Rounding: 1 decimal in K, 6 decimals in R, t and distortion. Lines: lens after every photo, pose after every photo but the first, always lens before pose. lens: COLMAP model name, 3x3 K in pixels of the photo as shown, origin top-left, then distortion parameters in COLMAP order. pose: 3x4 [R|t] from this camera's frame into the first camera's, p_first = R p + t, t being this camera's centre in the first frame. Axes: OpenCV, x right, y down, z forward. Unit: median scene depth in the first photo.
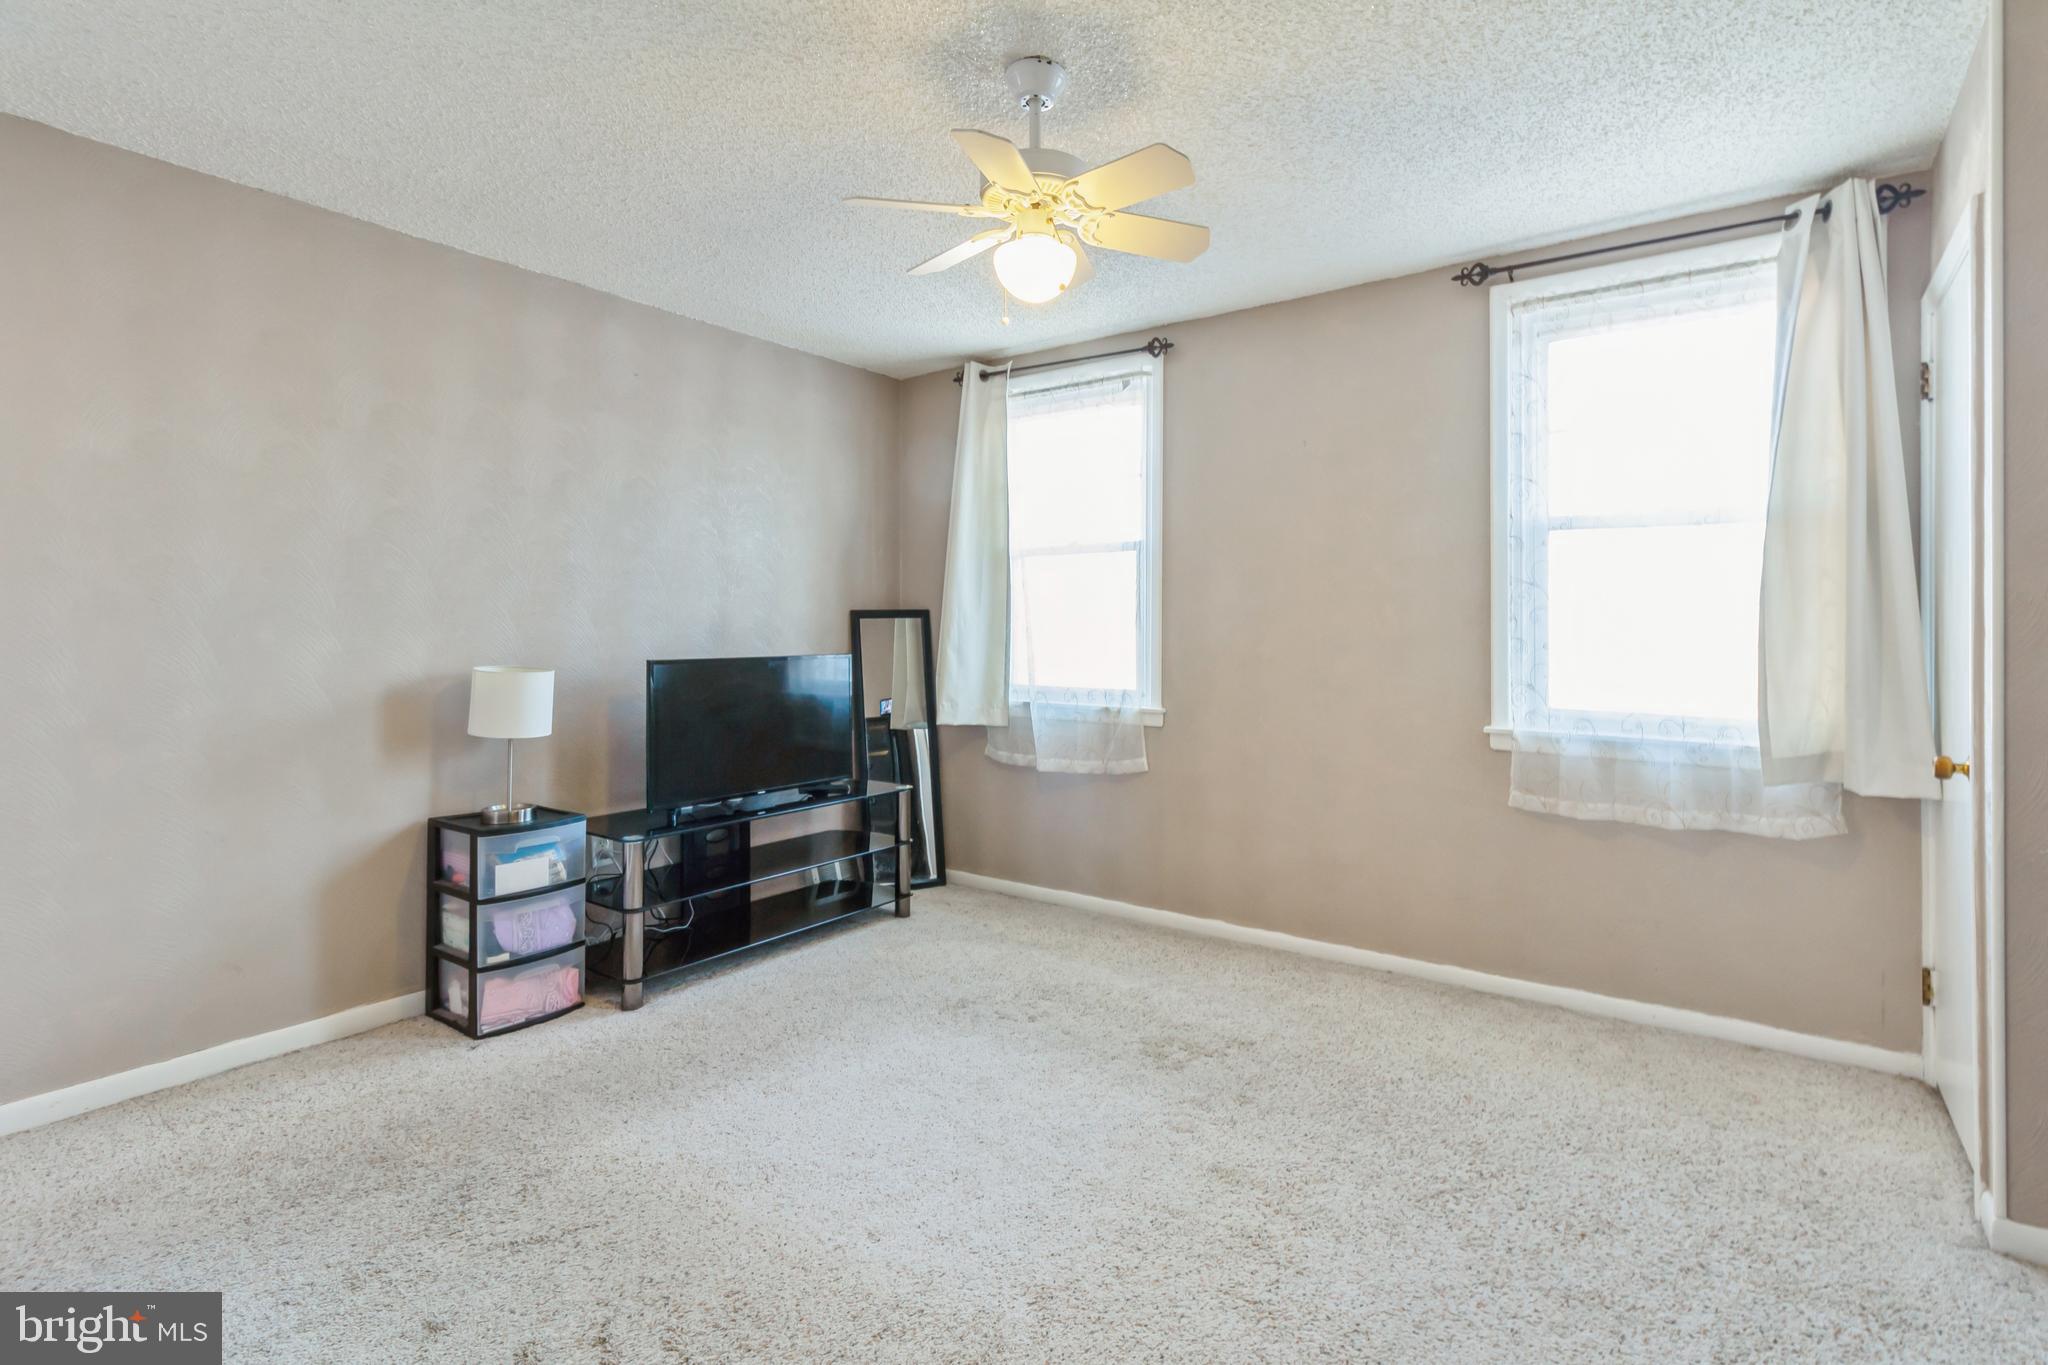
lens RADIAL K [[965.7, 0, 1078.5], [0, 965.7, 622.8], [0, 0, 1]] dist [0.005206, 0.000341]
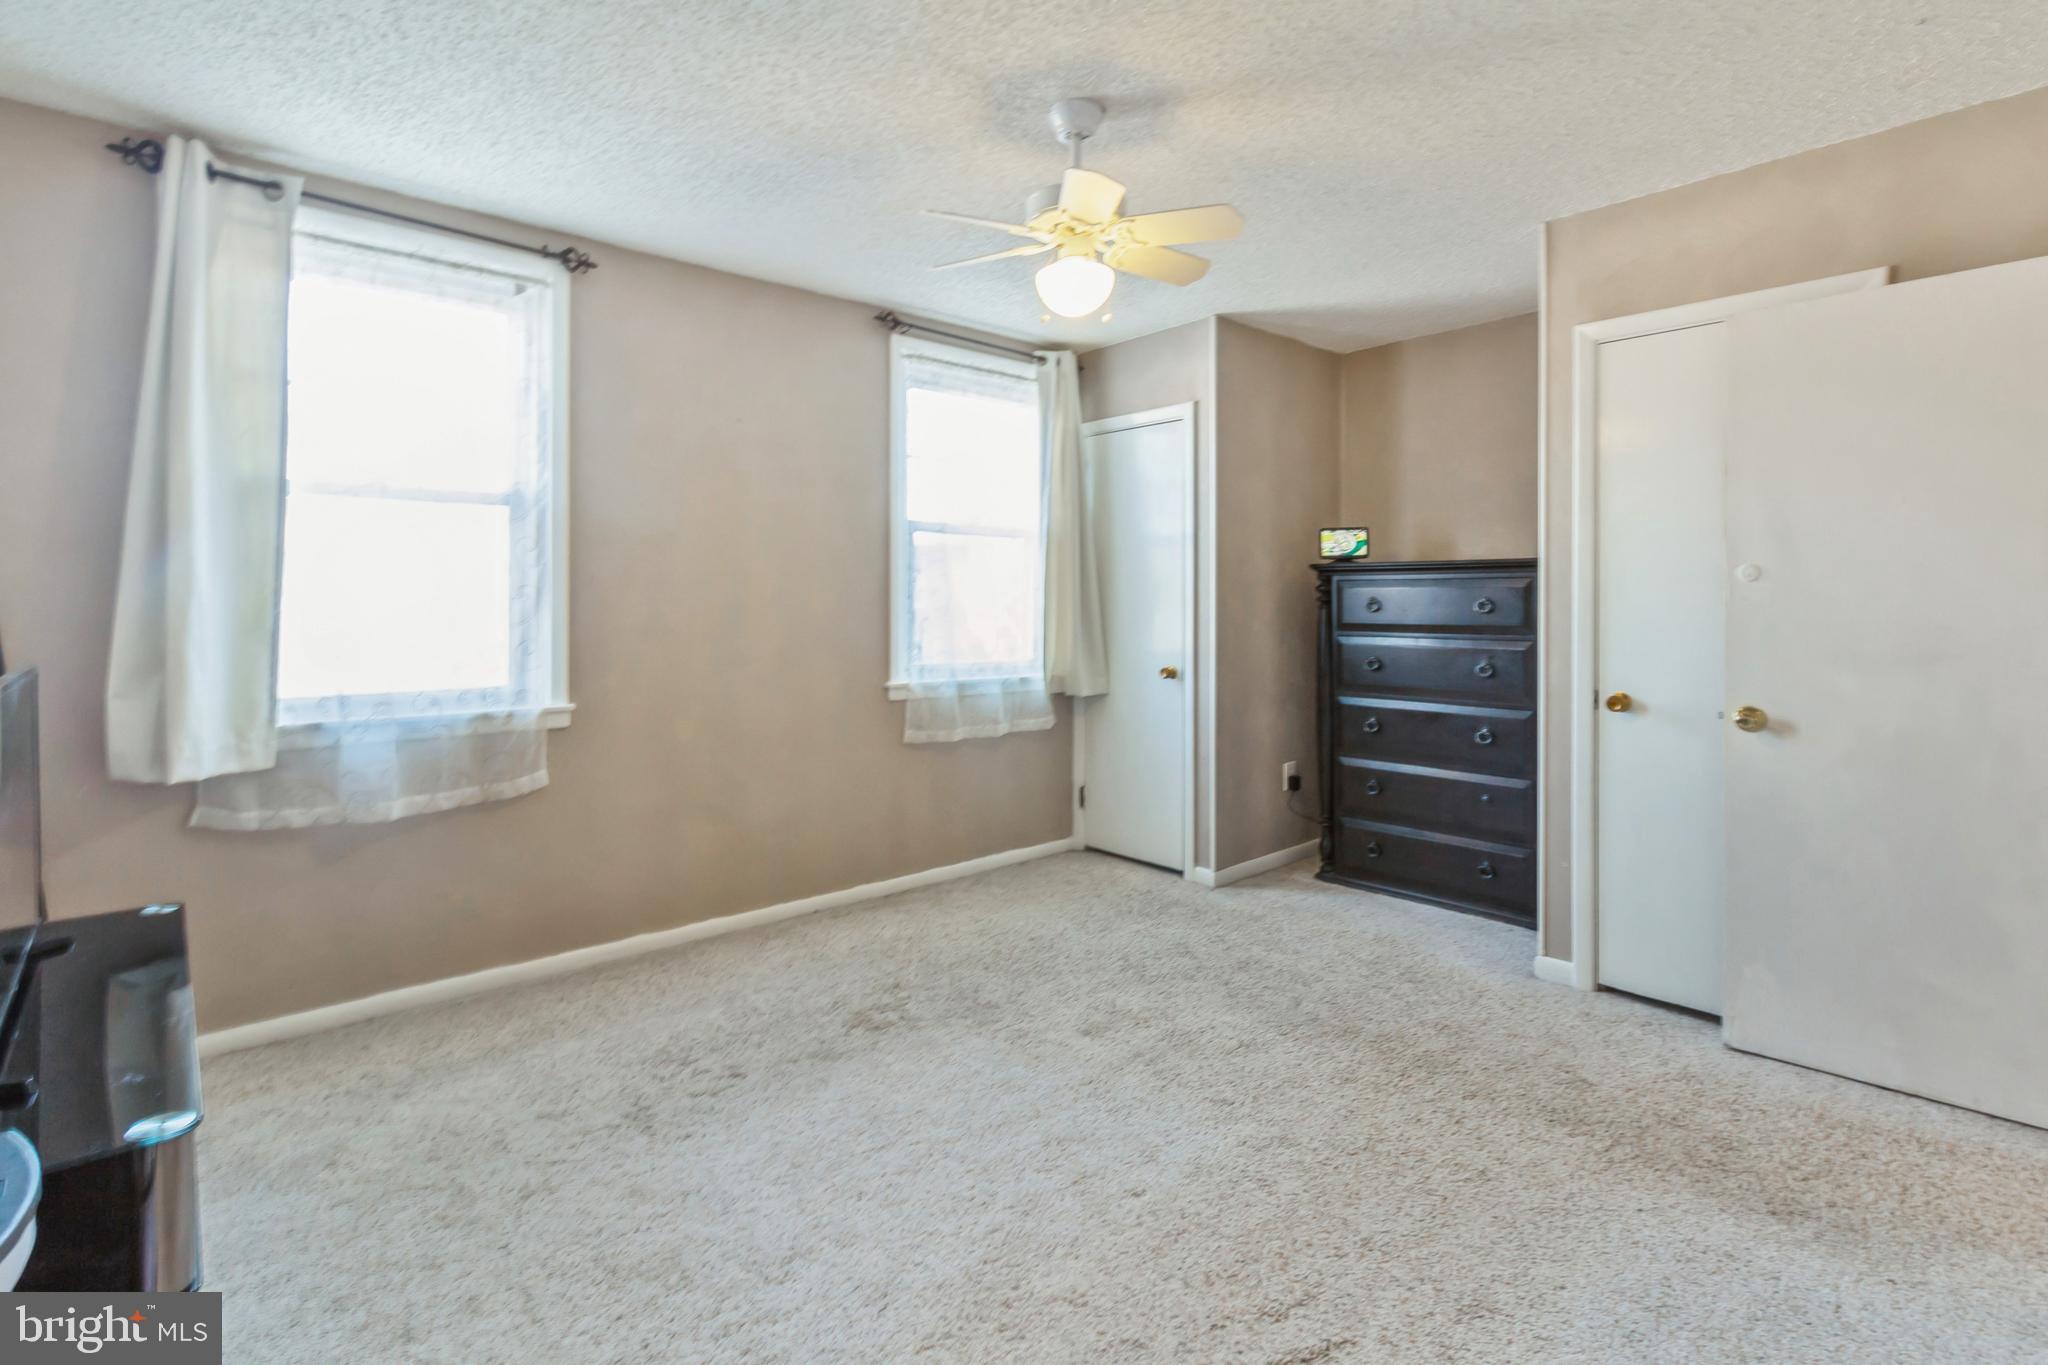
lens RADIAL K [[965.7, 0, 1031.9], [0, 965.7, 598.4], [0, 0, 1]] dist [0.005206, 0.000341]
pose [[0.235276, 0.003706, 0.971922, -0.727455], [-0.001676, 0.999993, -0.003407, 0.001610], [-0.971927, -0.000827, 0.235280, 0.508552]]
